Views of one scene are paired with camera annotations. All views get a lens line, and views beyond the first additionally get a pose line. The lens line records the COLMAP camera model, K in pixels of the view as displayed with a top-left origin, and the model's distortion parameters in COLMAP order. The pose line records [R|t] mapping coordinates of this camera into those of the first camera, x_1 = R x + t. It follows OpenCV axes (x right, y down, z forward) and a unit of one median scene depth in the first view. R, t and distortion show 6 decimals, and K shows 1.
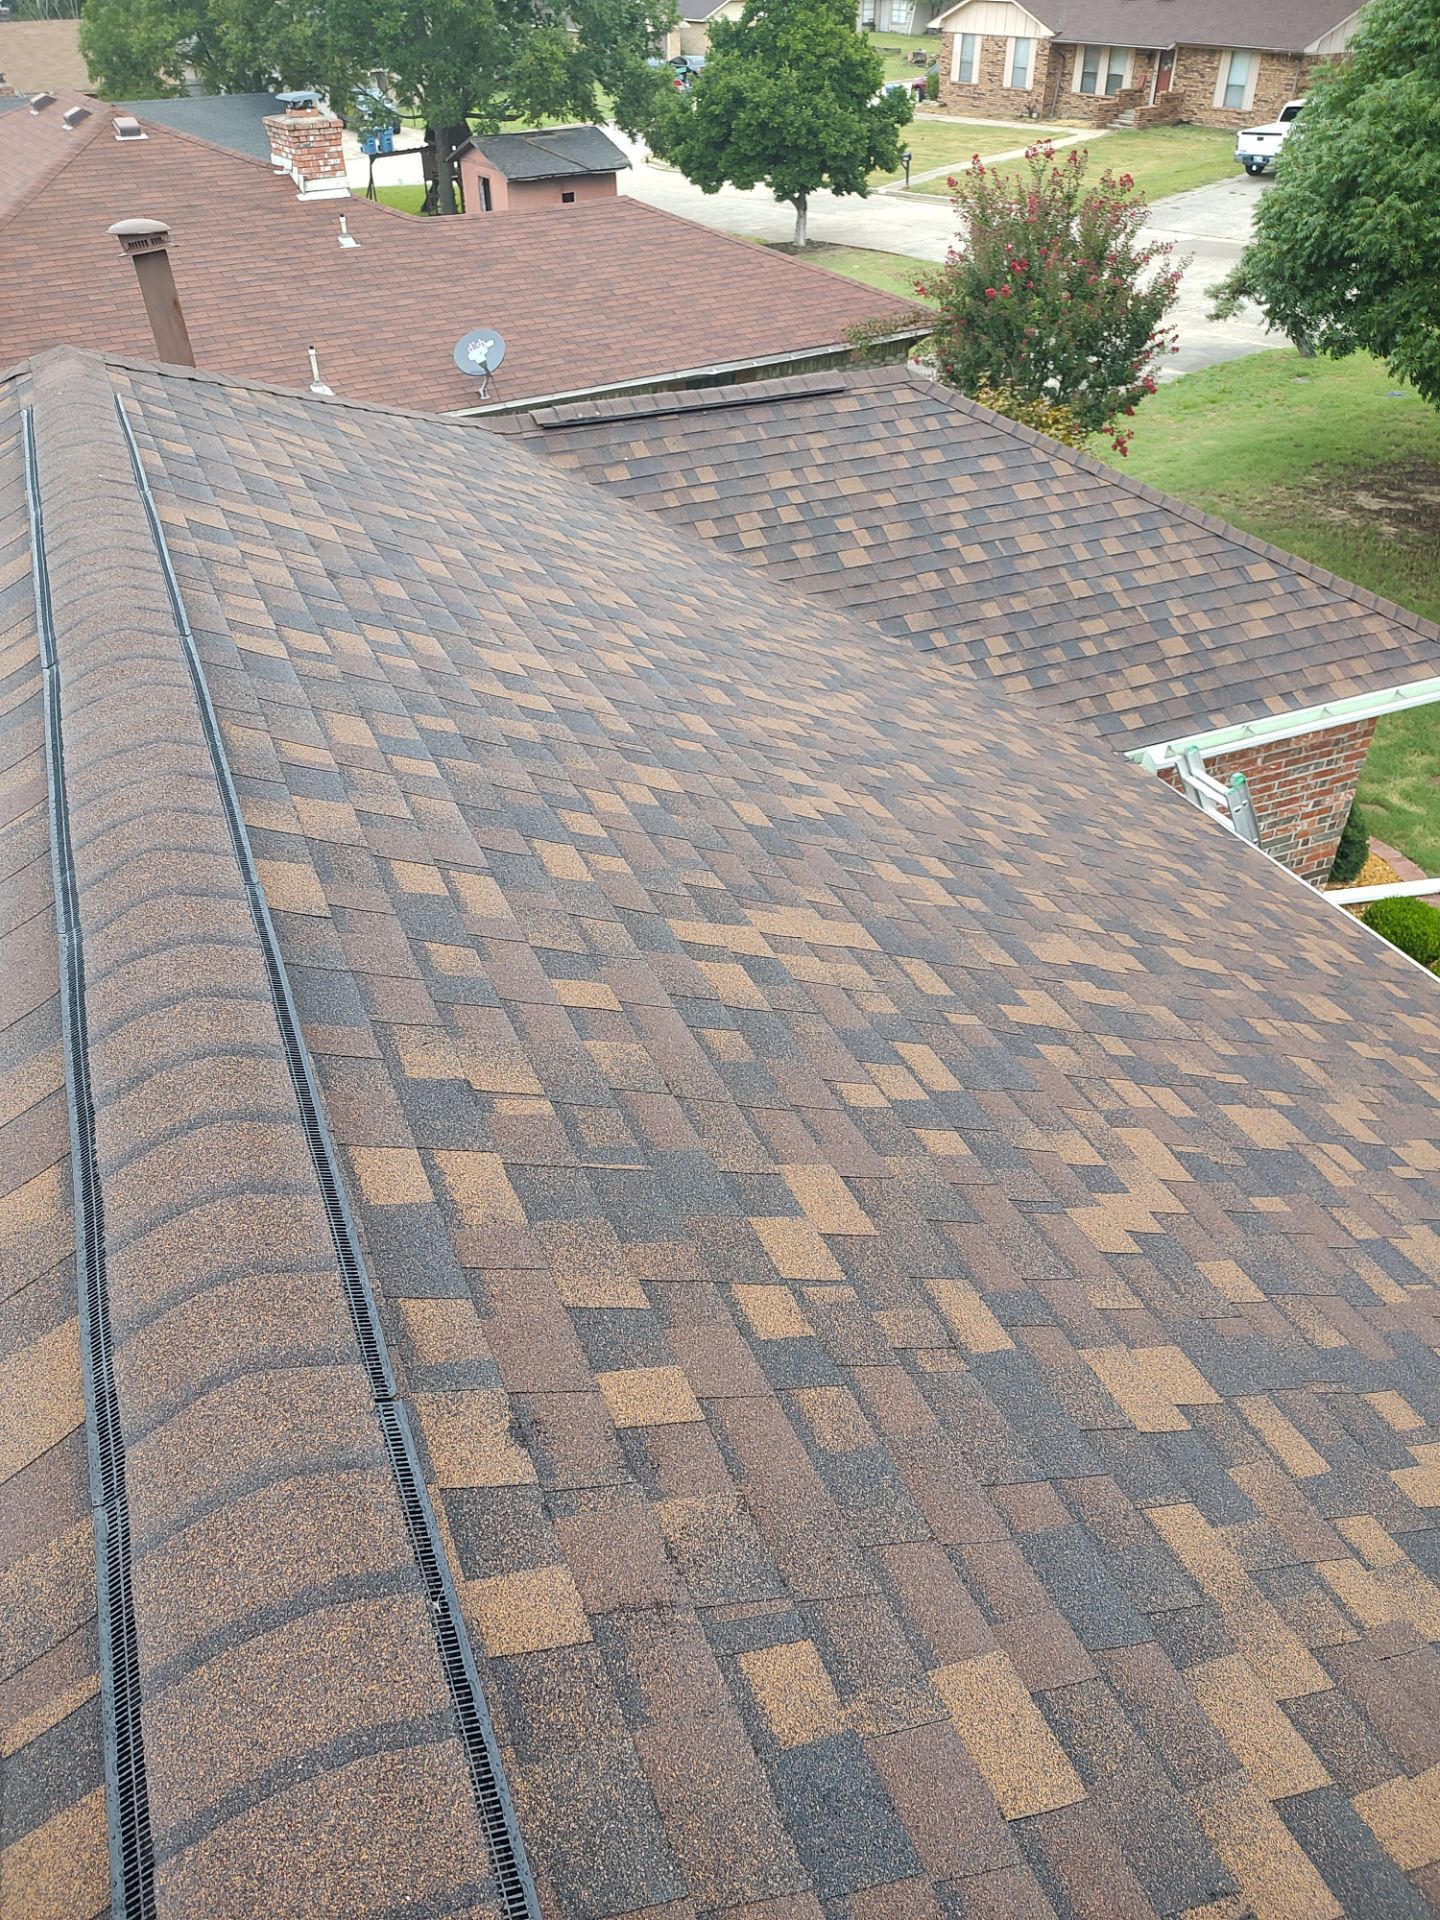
lens RADIAL K [[1362.8, 0, 720.0], [0, 1362.8, 960.0], [0, 0, 1]] dist [0.011568, -0.011576]
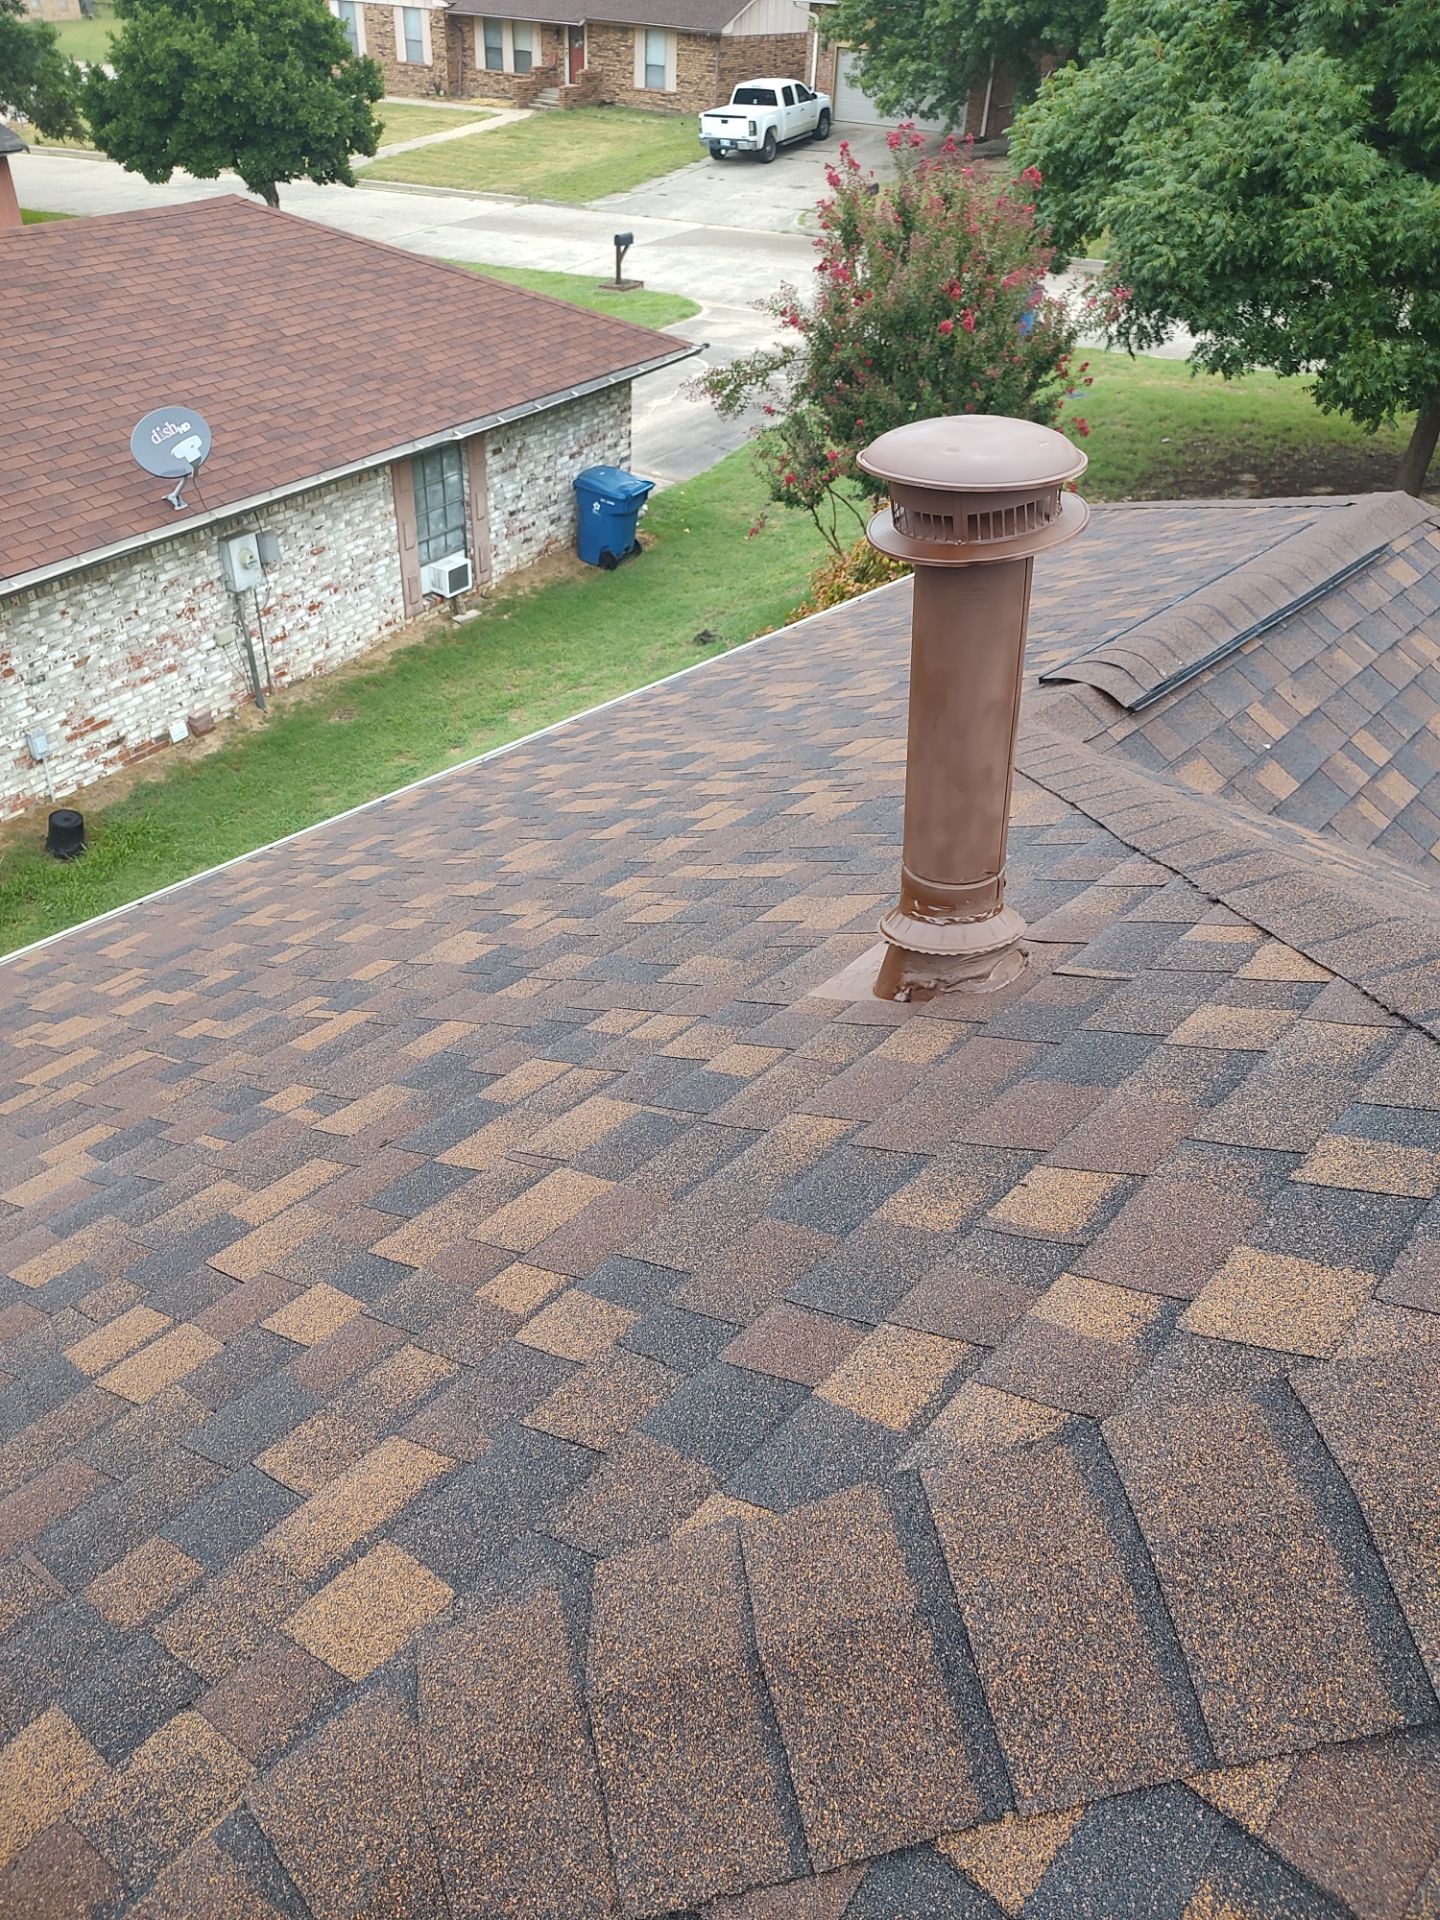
lens RADIAL K [[1362.8, 0, 720.0], [0, 1362.8, 960.0], [0, 0, 1]] dist [0.011568, -0.011576]
pose [[0.903300, -0.217404, 0.369844, -0.105220], [0.213230, 0.975581, 0.052683, -0.081232], [-0.372266, 0.031274, 0.927599, 0.135454]]
